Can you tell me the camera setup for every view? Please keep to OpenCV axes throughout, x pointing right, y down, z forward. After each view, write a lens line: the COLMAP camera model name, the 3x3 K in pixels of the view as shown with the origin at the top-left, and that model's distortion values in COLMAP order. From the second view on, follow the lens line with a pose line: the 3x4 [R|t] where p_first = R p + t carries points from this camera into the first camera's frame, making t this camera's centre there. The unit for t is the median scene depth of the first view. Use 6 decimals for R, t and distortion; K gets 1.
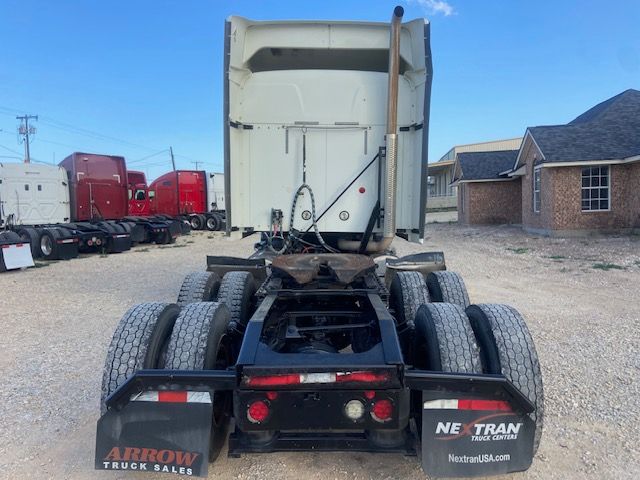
lens RADIAL K [[489.3, 0, 323.9], [0, 489.3, 237.1], [0, 0, 1]] dist [0.144039, -0.194606]
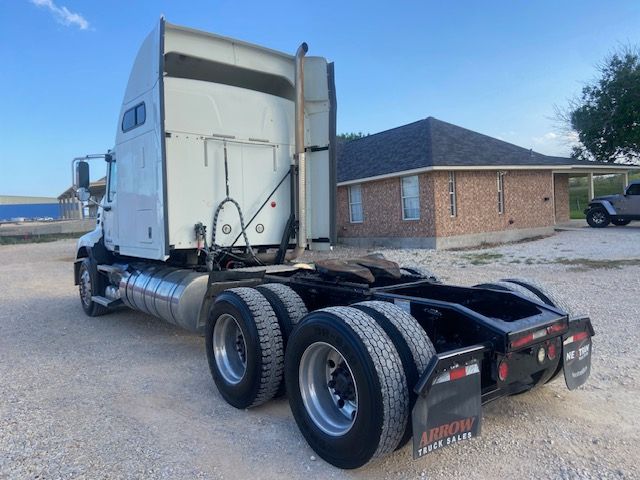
lens RADIAL K [[484.9, 0, 320.0], [0, 484.9, 240.0], [0, 0, 1]] dist [0.119565, -0.143957]
pose [[0.774432, -0.045862, 0.630993, -0.527694], [0.068990, 0.997543, -0.012169, 0.002062], [-0.628884, 0.052956, 0.775693, 0.128259]]
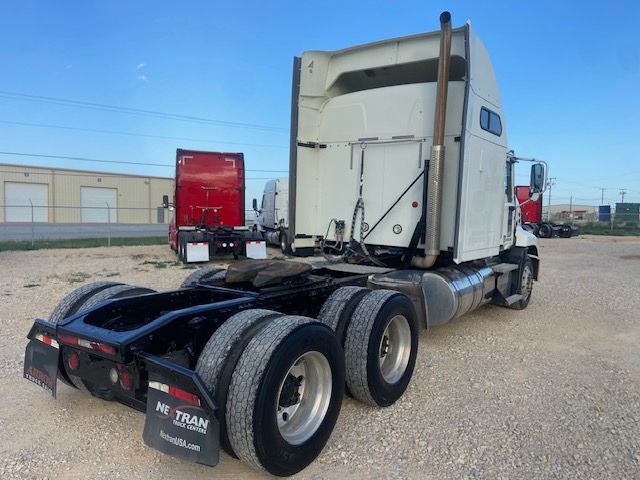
lens RADIAL K [[484.9, 0, 320.0], [0, 484.9, 240.0], [0, 0, 1]] dist [0.119565, -0.143957]
pose [[0.812048, 0.061333, -0.580358, 0.505937], [-0.069967, 0.997521, 0.007520, -0.019280], [0.579381, 0.034500, 0.814326, 0.108455]]
